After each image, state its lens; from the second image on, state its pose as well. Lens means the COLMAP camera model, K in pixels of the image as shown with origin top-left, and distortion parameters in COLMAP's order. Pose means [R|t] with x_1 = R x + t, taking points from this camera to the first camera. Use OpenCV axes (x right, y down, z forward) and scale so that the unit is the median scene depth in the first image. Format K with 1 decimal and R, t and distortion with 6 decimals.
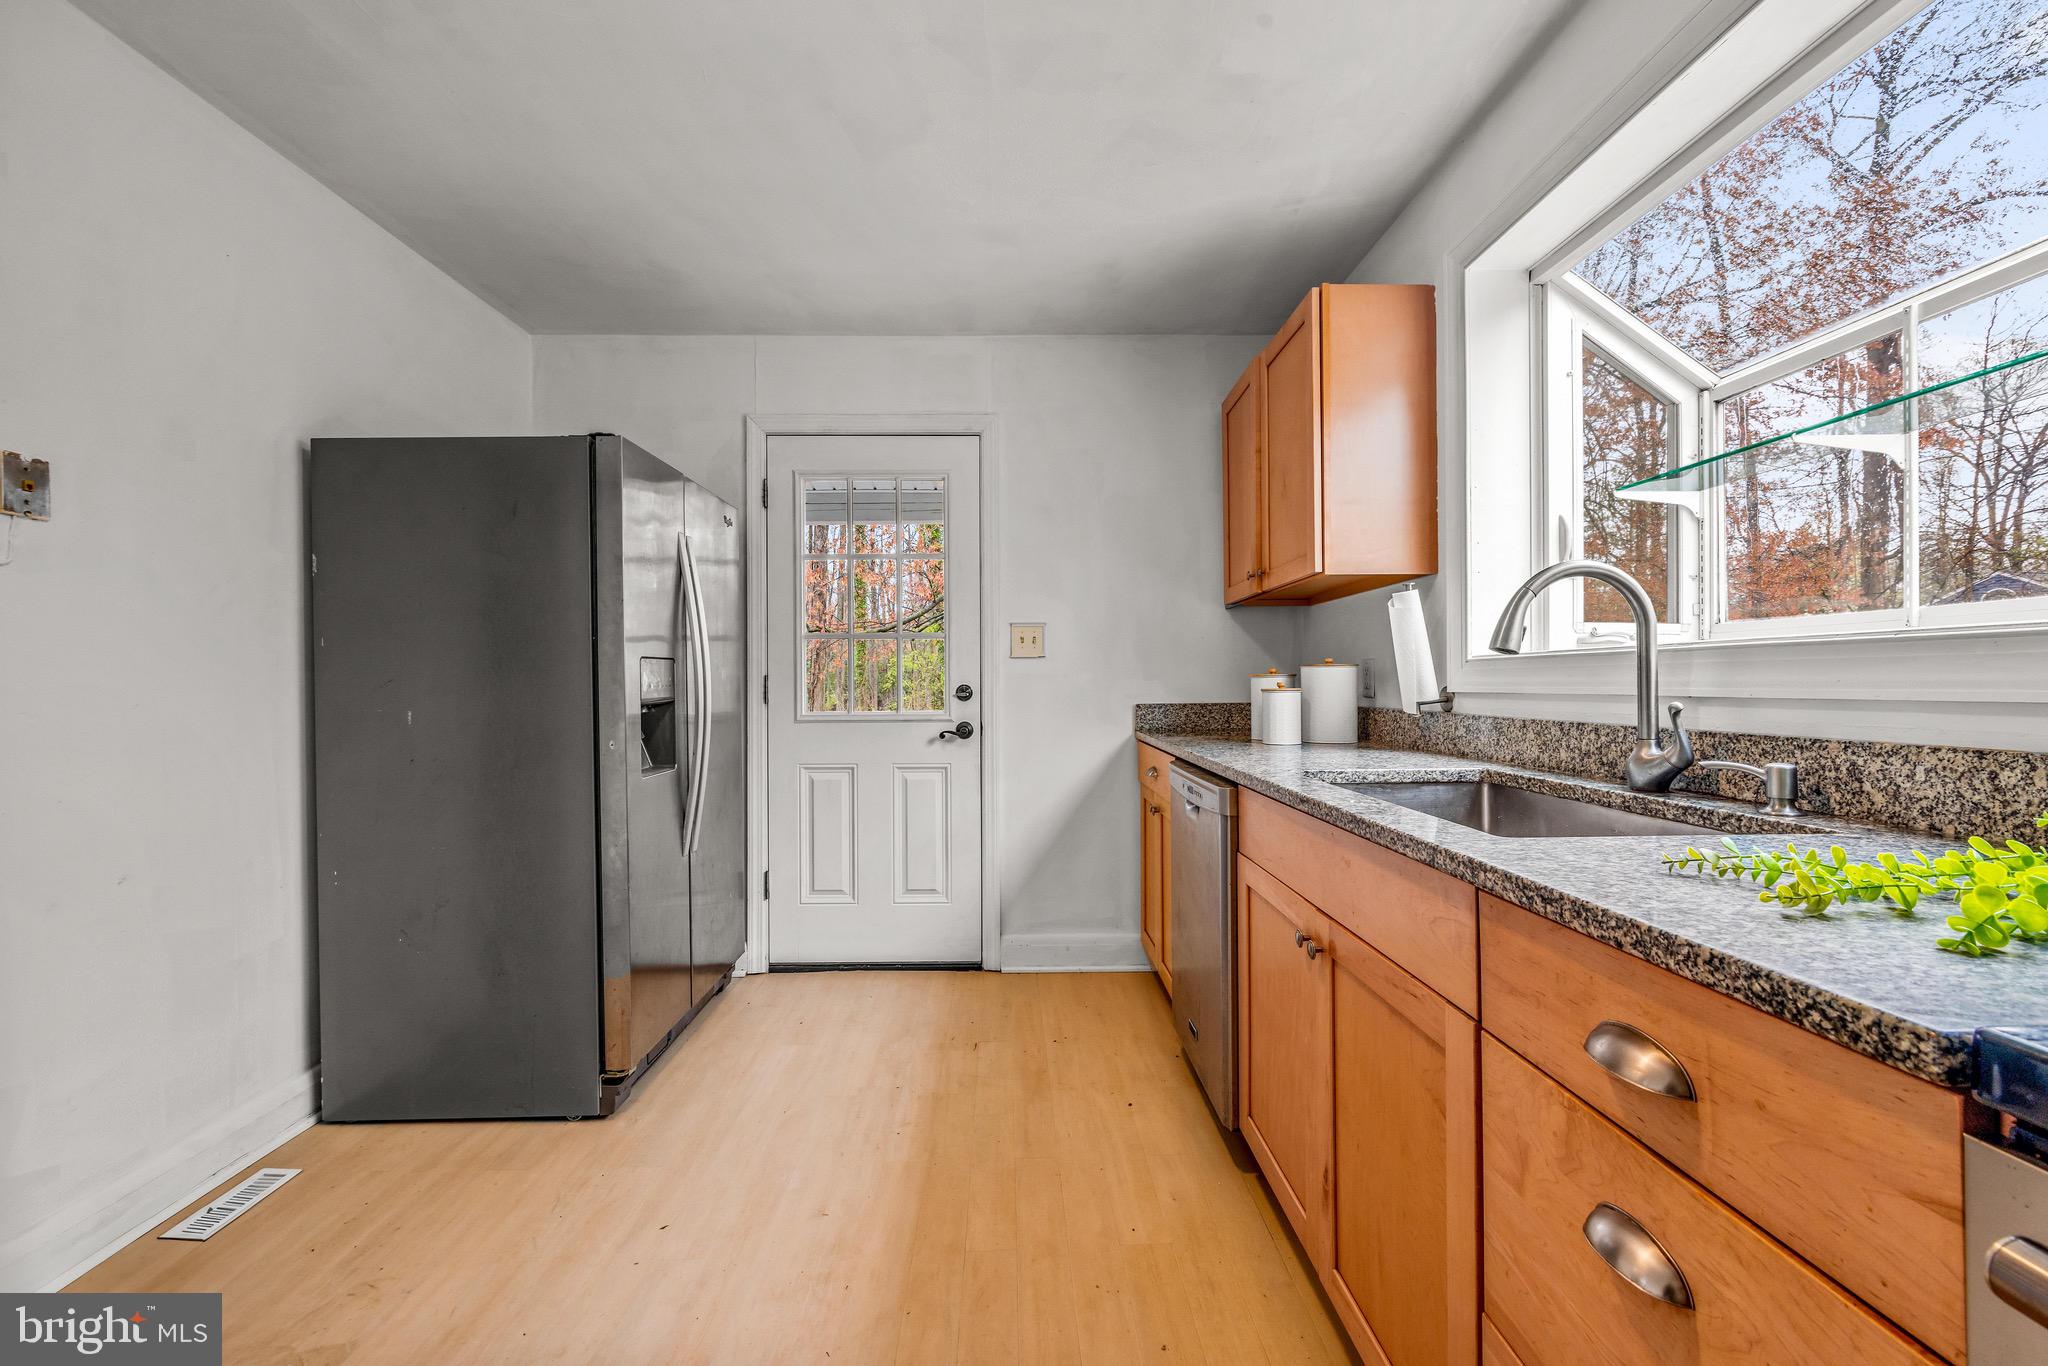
lens RADIAL K [[817.2, 0, 1020.9], [0, 817.2, 684.7], [0, 0, 1]] dist [-0.002301, 0.000582]
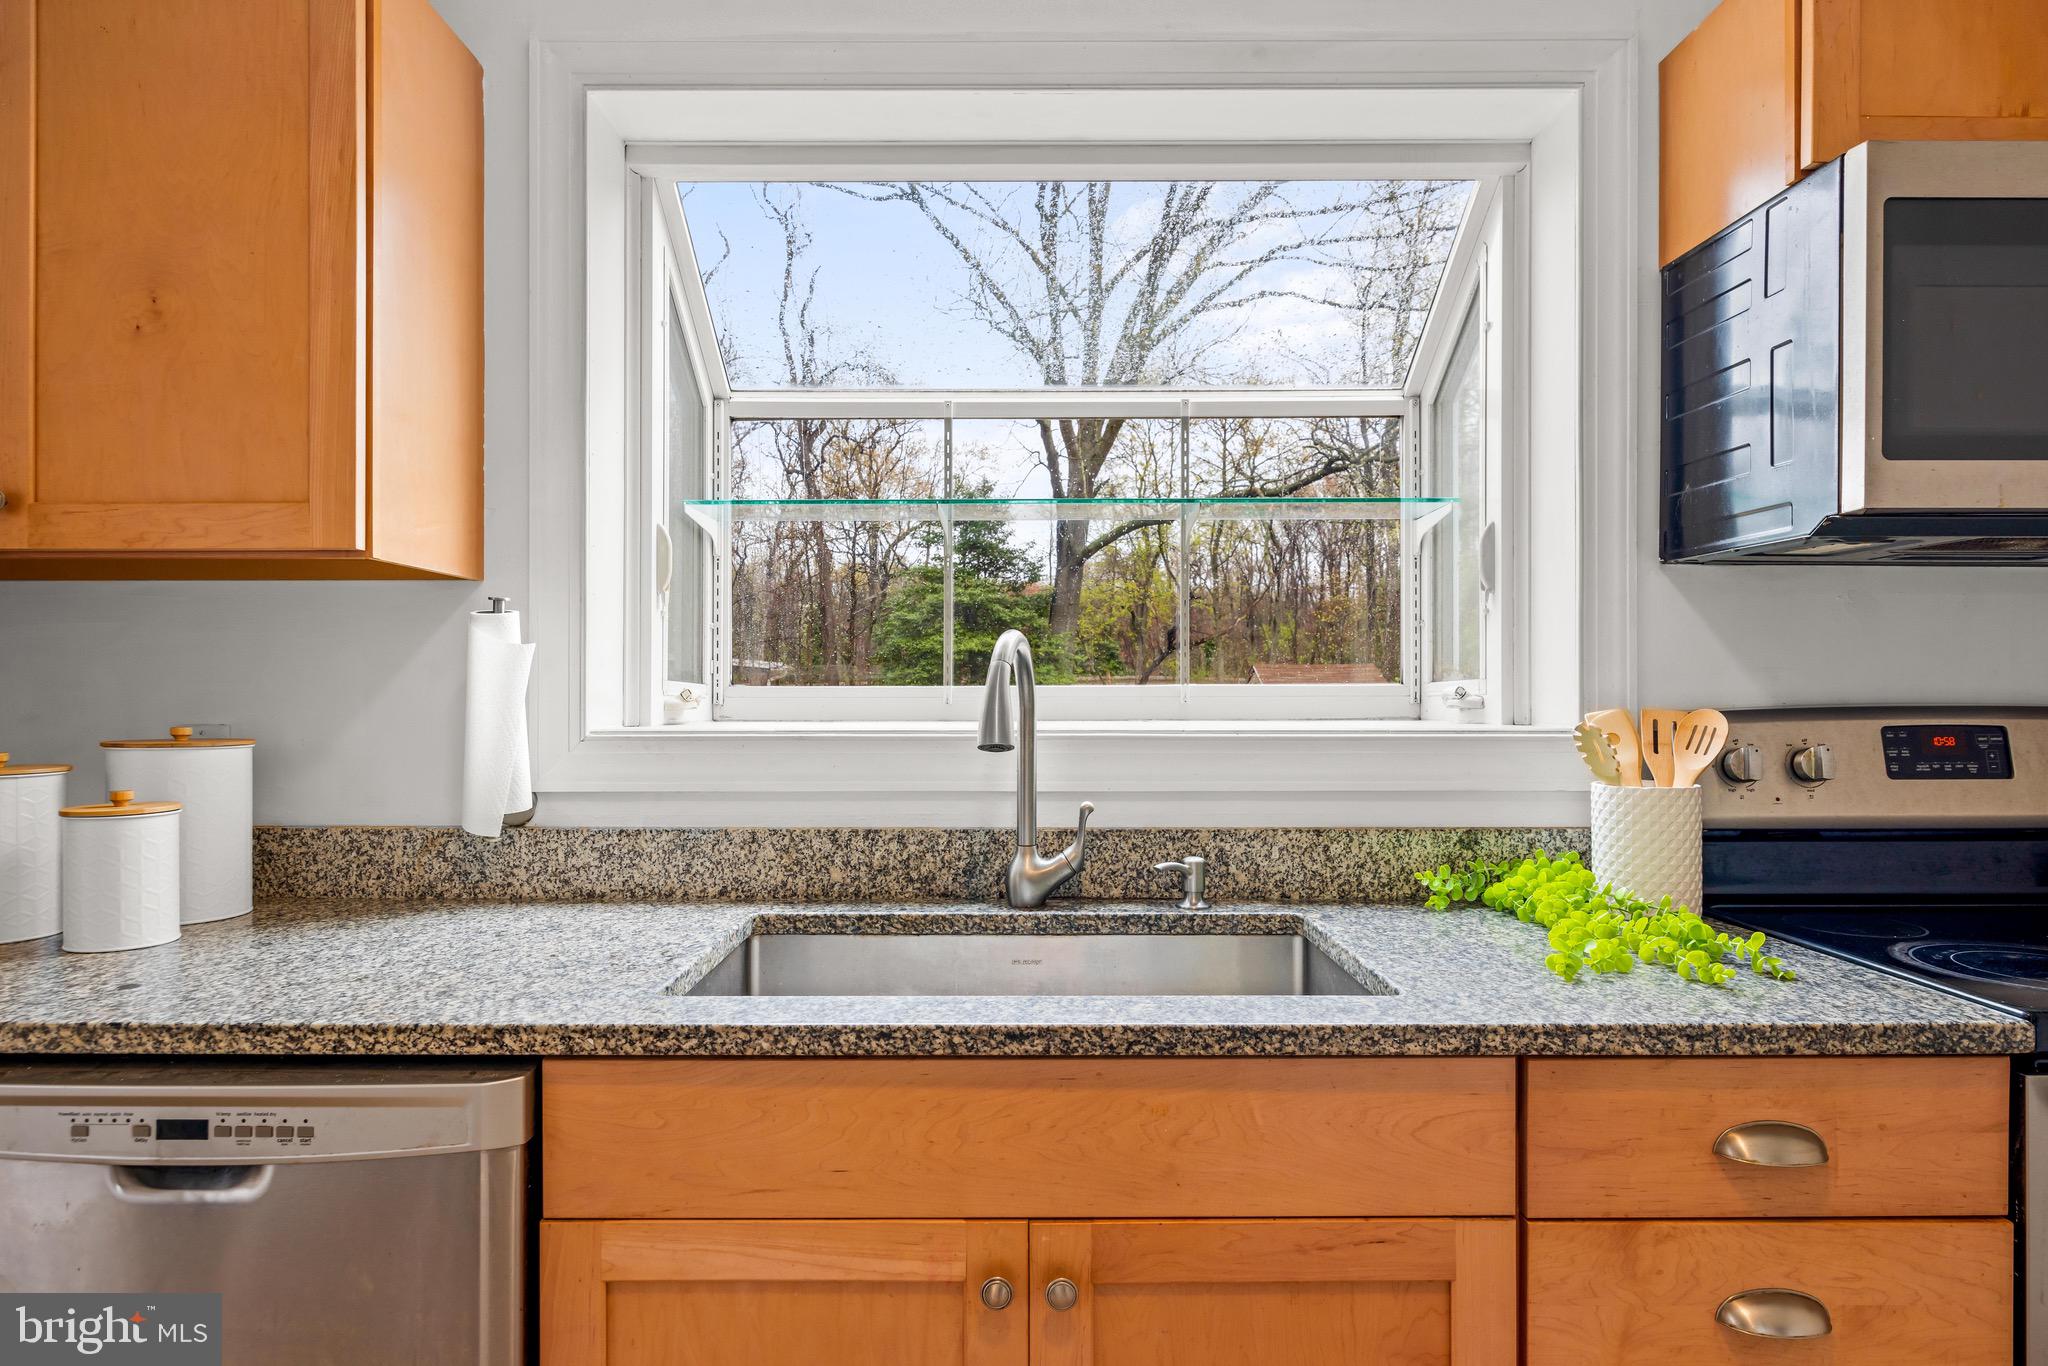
lens RADIAL K [[1133.8, 0, 1017.6], [0, 1133.8, 690.8], [0, 0, 1]] dist [-0.003050, -0.000591]
pose [[0.016093, 0.011146, 0.999808, -0.292809], [0.001689, 0.999936, -0.011175, -0.056679], [-0.999869, 0.001869, 0.016073, 0.692236]]
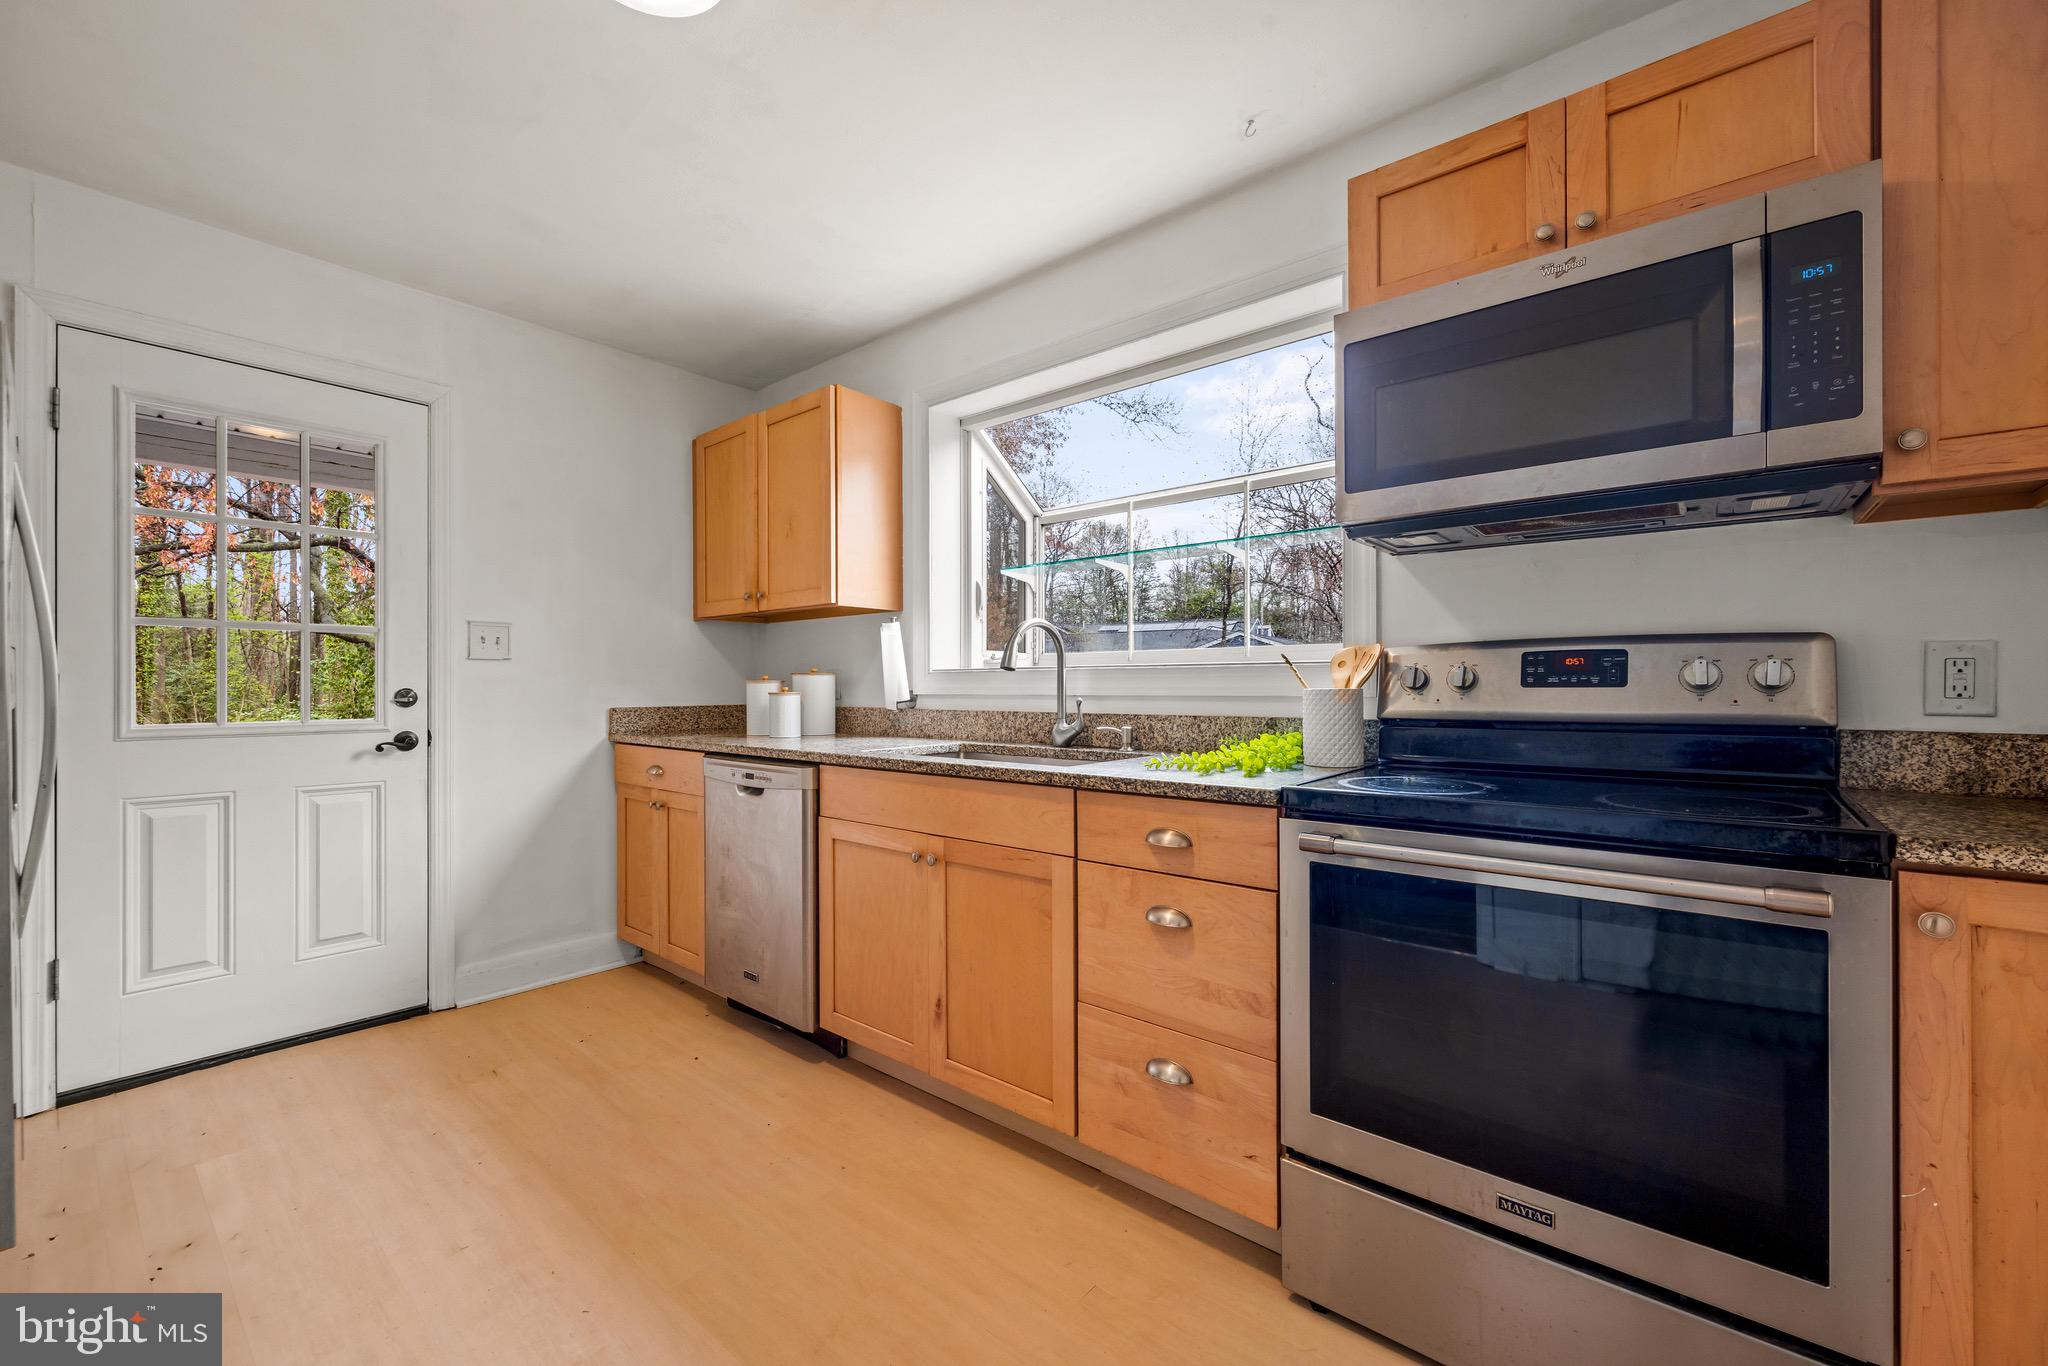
lens RADIAL K [[817.2, 0, 1020.5], [0, 817.2, 686.4], [0, 0, 1]] dist [-0.002301, 0.000582]
pose [[0.656795, 0.005534, 0.754049, -0.474537], [-0.001092, 0.999979, -0.006388, 0.004219], [-0.754068, 0.003372, 0.656788, -0.096373]]
